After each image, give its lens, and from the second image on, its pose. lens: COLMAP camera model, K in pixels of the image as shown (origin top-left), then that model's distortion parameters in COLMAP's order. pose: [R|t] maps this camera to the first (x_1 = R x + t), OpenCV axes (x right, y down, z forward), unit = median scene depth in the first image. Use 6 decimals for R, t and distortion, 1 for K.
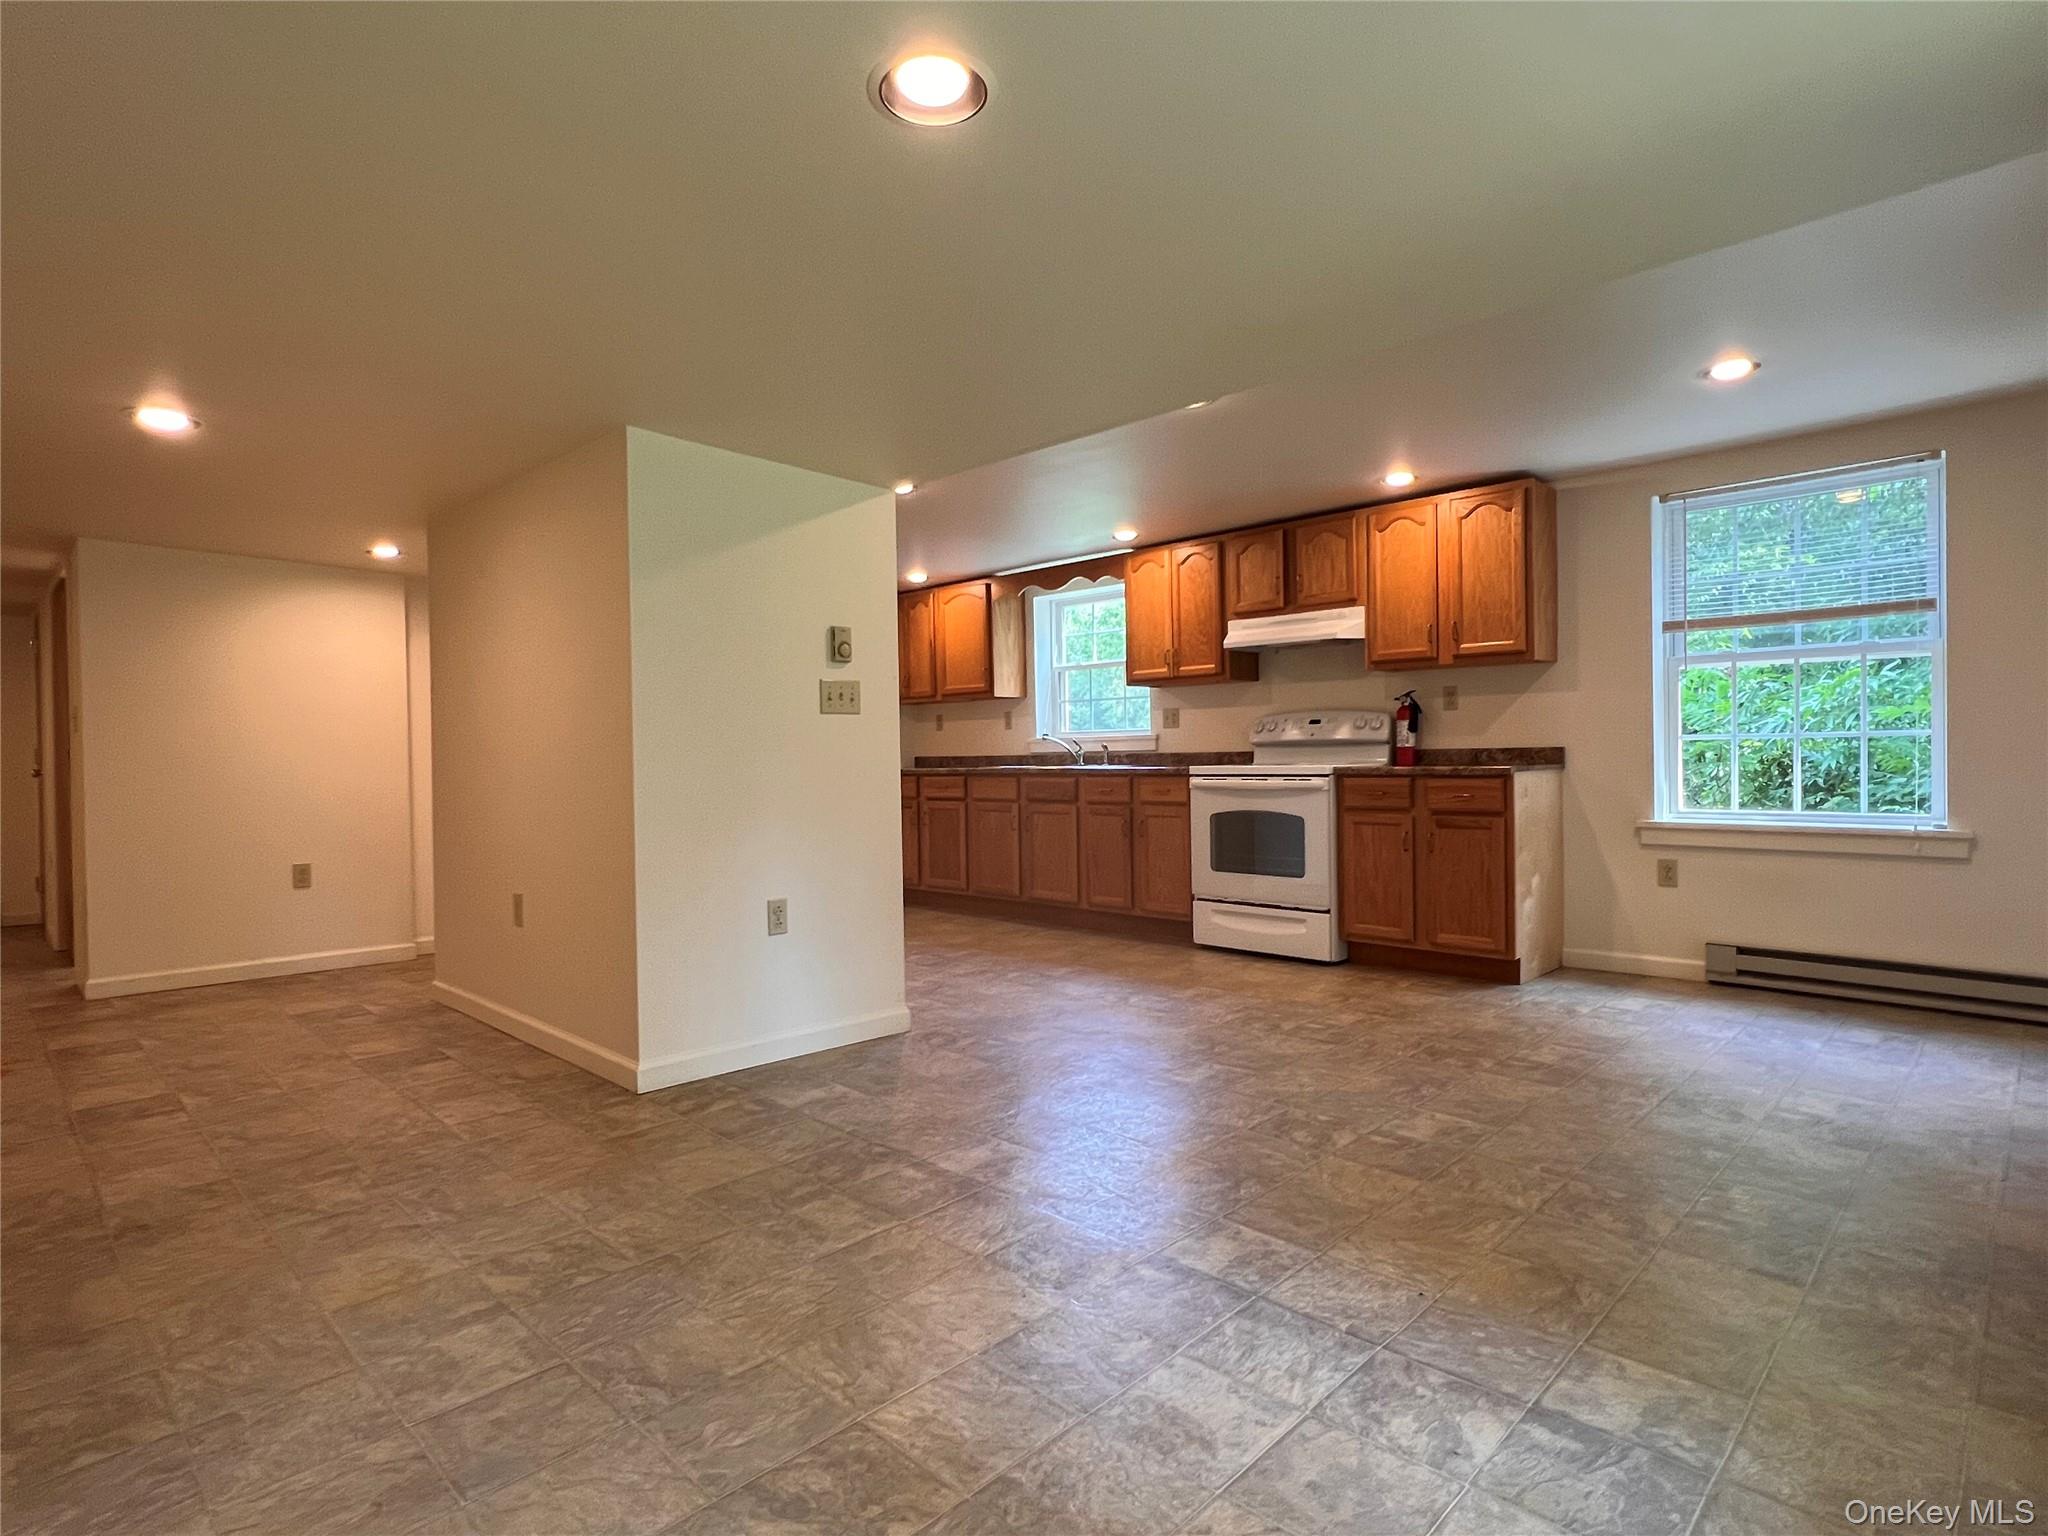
lens RADIAL K [[1060.8, 0, 1020.3], [0, 1060.8, 765.6], [0, 0, 1]] dist [-0.001798, -0.000068]
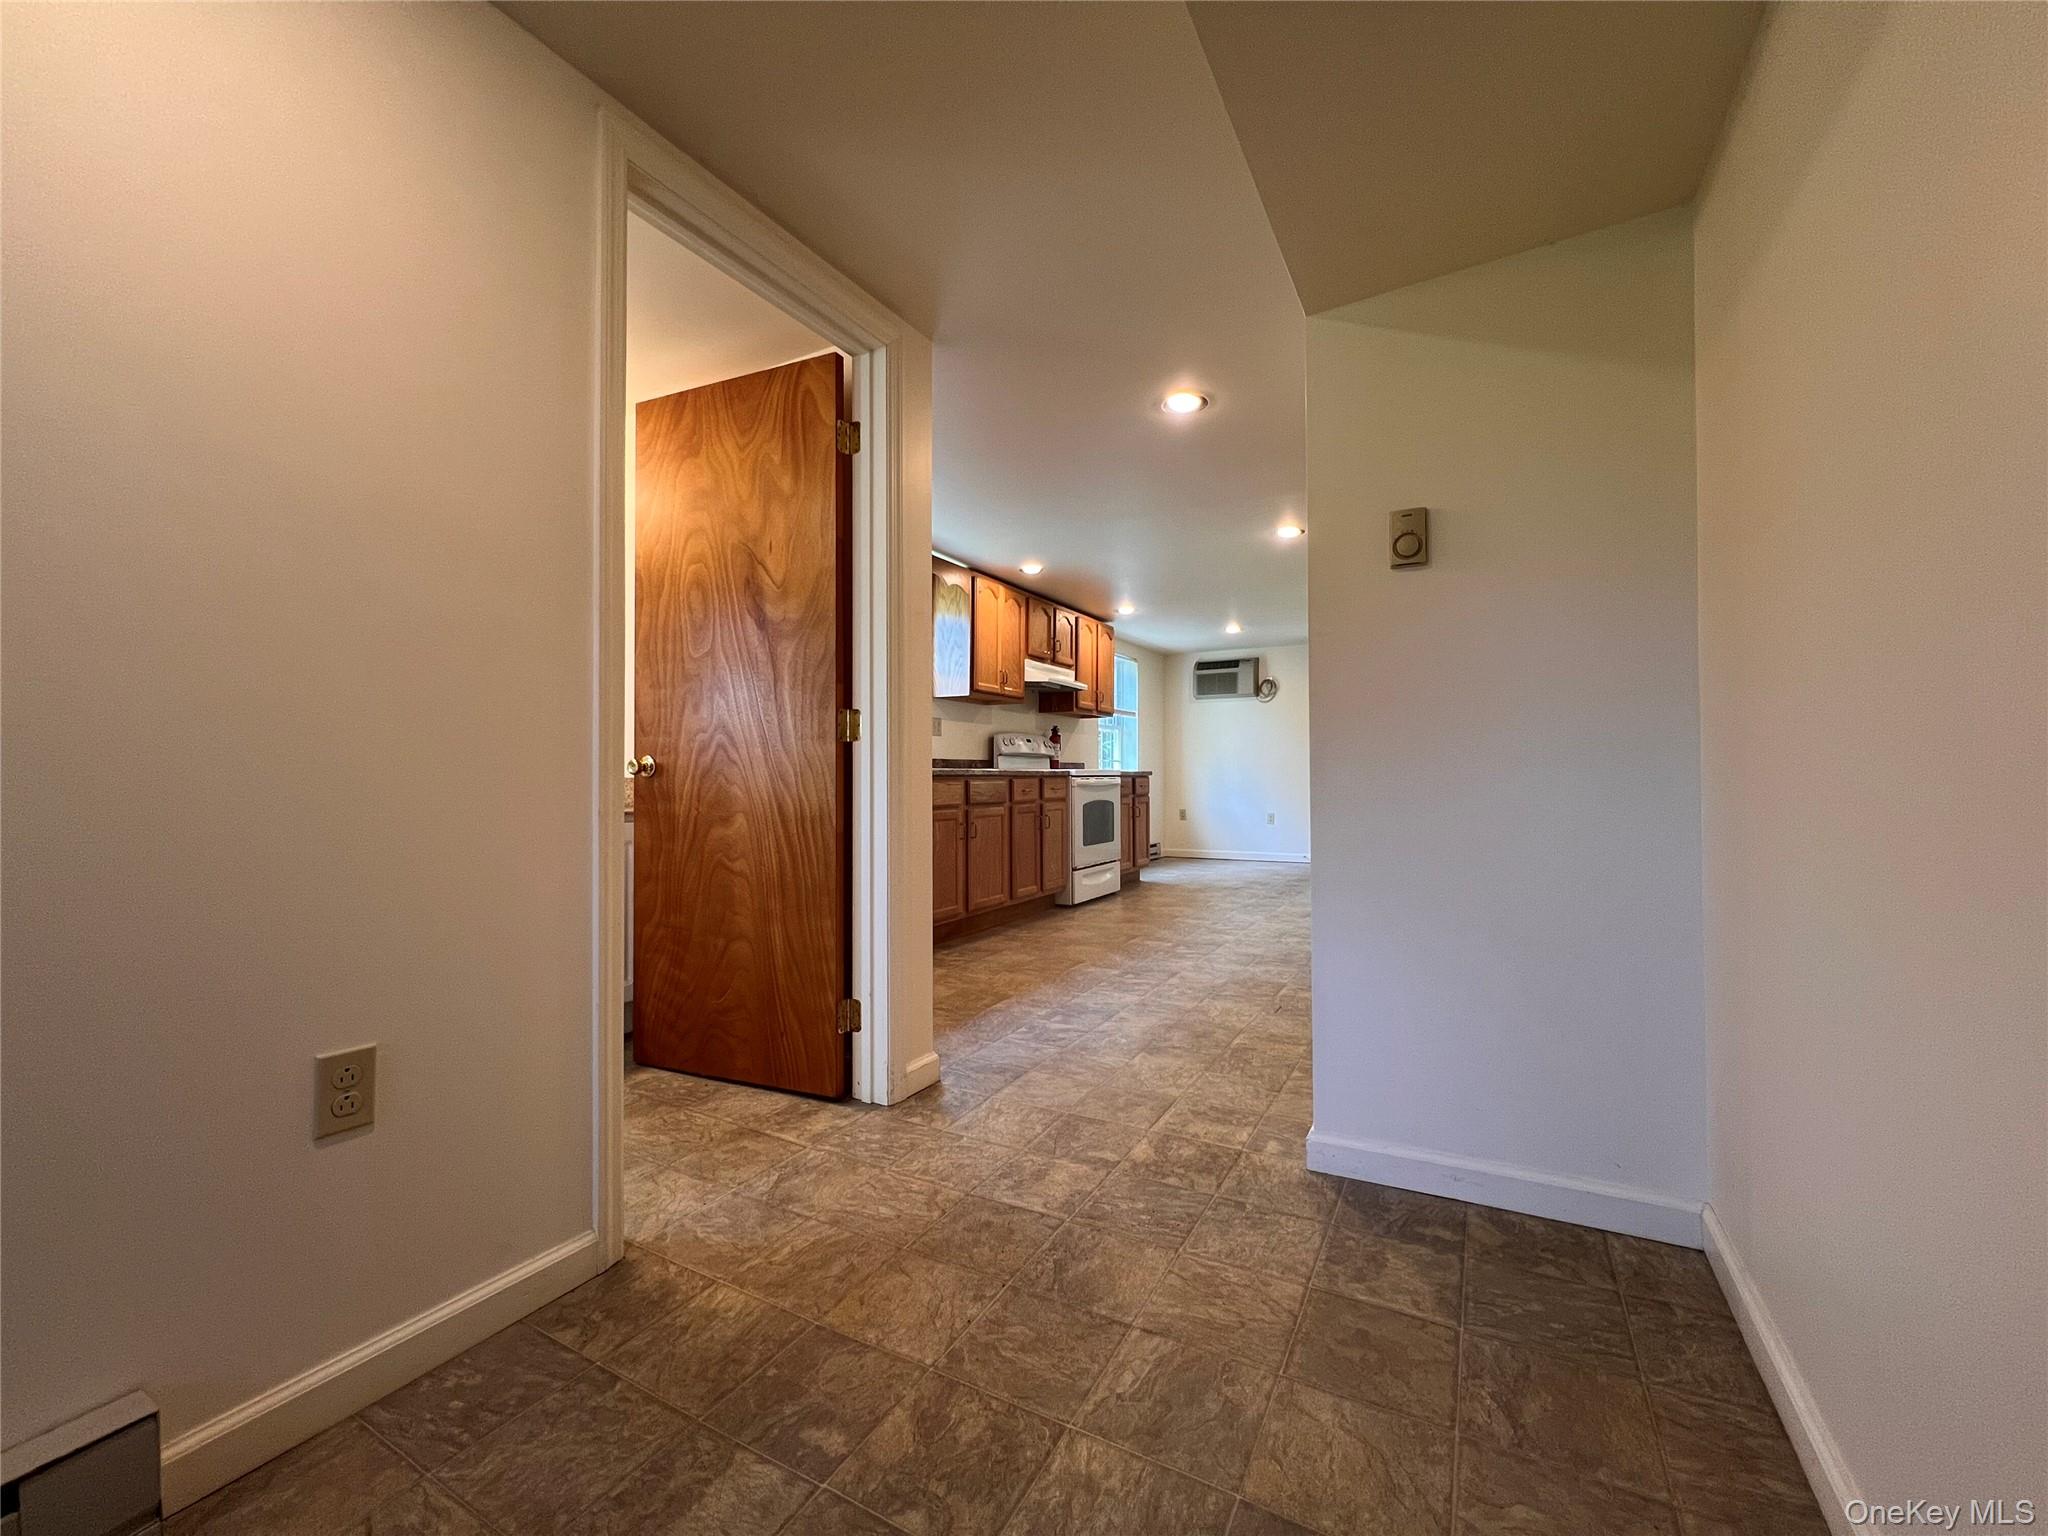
lens RADIAL K [[831.1, 0, 1023.4], [0, 831.1, 764.0], [0, 0, 1]] dist [-0.000440, 0.000519]
pose [[-0.264392, 0.029394, 0.963967, -1.156679], [0.016011, 0.999531, -0.026087, 0.028207], [-0.964282, 0.008537, -0.264738, 1.888648]]
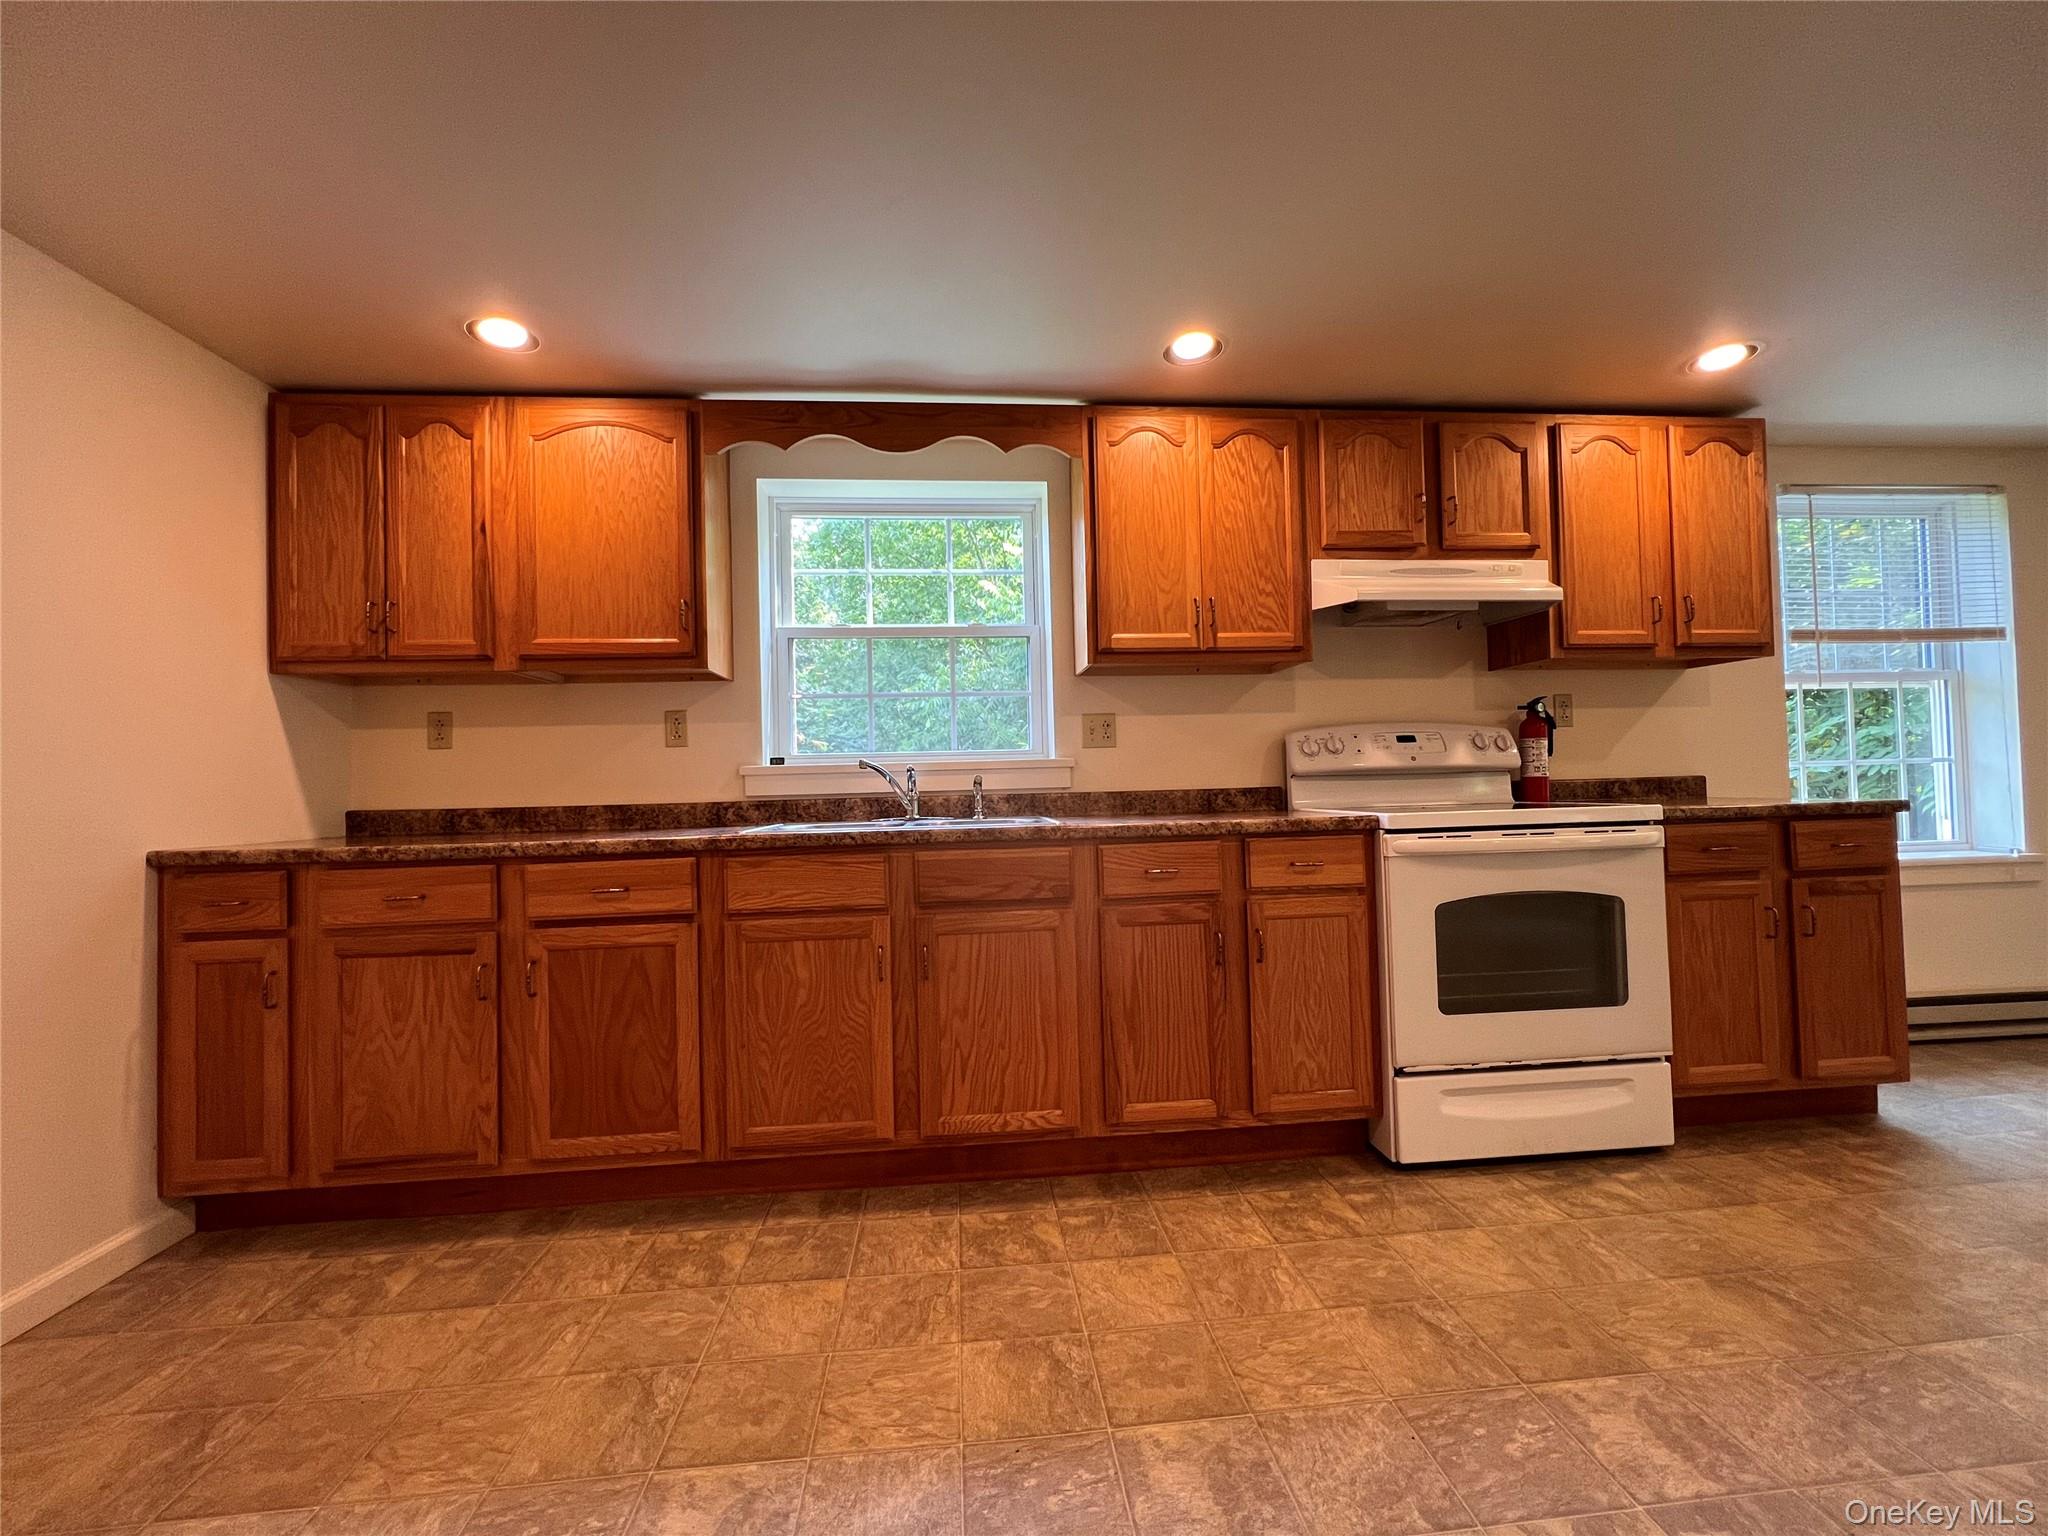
lens RADIAL K [[821.1, 0, 1023.9], [0, 821.1, 762.6], [0, 0, 1]] dist [-0.002347, 0.000986]
pose [[0.645935, 0.019229, 0.763150, -0.359722], [0.023478, 0.998709, -0.045037, -0.014432], [-0.763031, 0.047009, 0.644650, 1.241328]]
